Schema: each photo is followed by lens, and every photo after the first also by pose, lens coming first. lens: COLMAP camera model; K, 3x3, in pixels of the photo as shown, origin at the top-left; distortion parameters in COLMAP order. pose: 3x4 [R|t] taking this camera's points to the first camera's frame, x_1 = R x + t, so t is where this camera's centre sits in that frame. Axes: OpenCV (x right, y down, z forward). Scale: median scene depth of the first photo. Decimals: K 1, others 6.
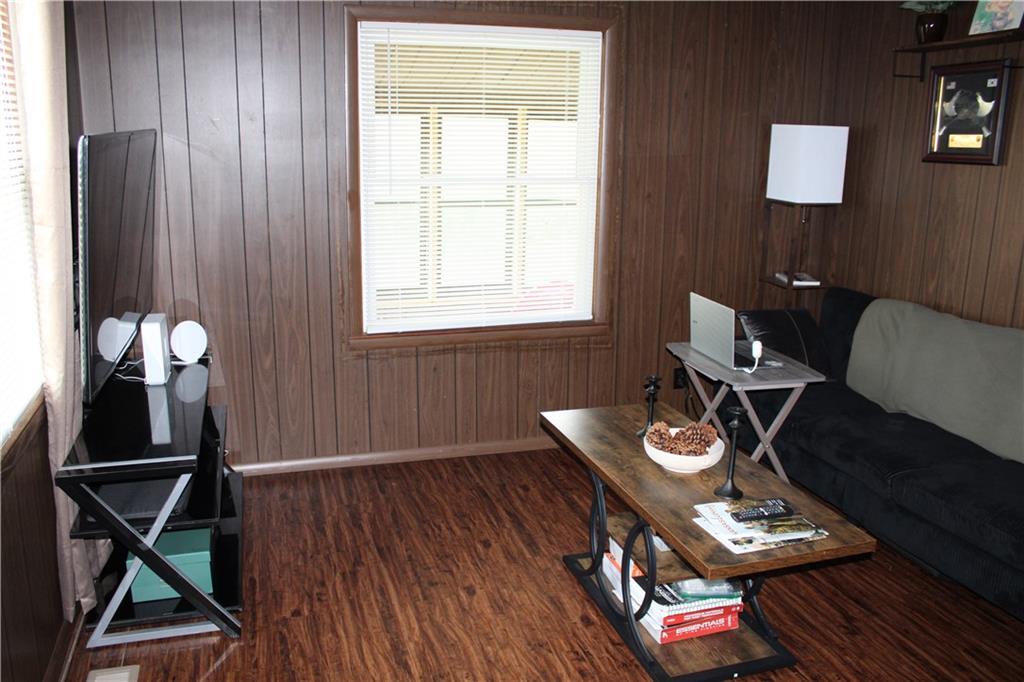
lens RADIAL K [[862.6, 0, 519.4], [0, 862.6, 335.6], [0, 0, 1]] dist [-0.147324, 0.127048]
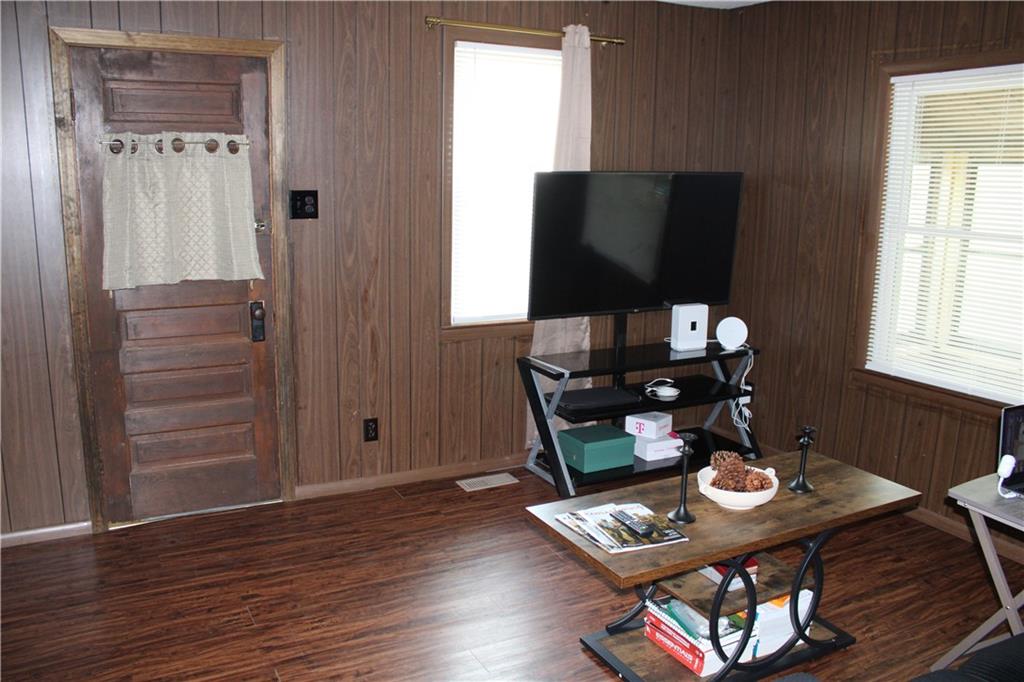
lens RADIAL K [[862.6, 0, 522.9], [0, 862.6, 348.1], [0, 0, 1]] dist [-0.147324, 0.127048]
pose [[0.171626, 0.177427, -0.969053, 1.108334], [-0.241514, 0.961210, 0.133217, -0.093039], [0.955100, 0.211176, 0.207819, 0.540584]]
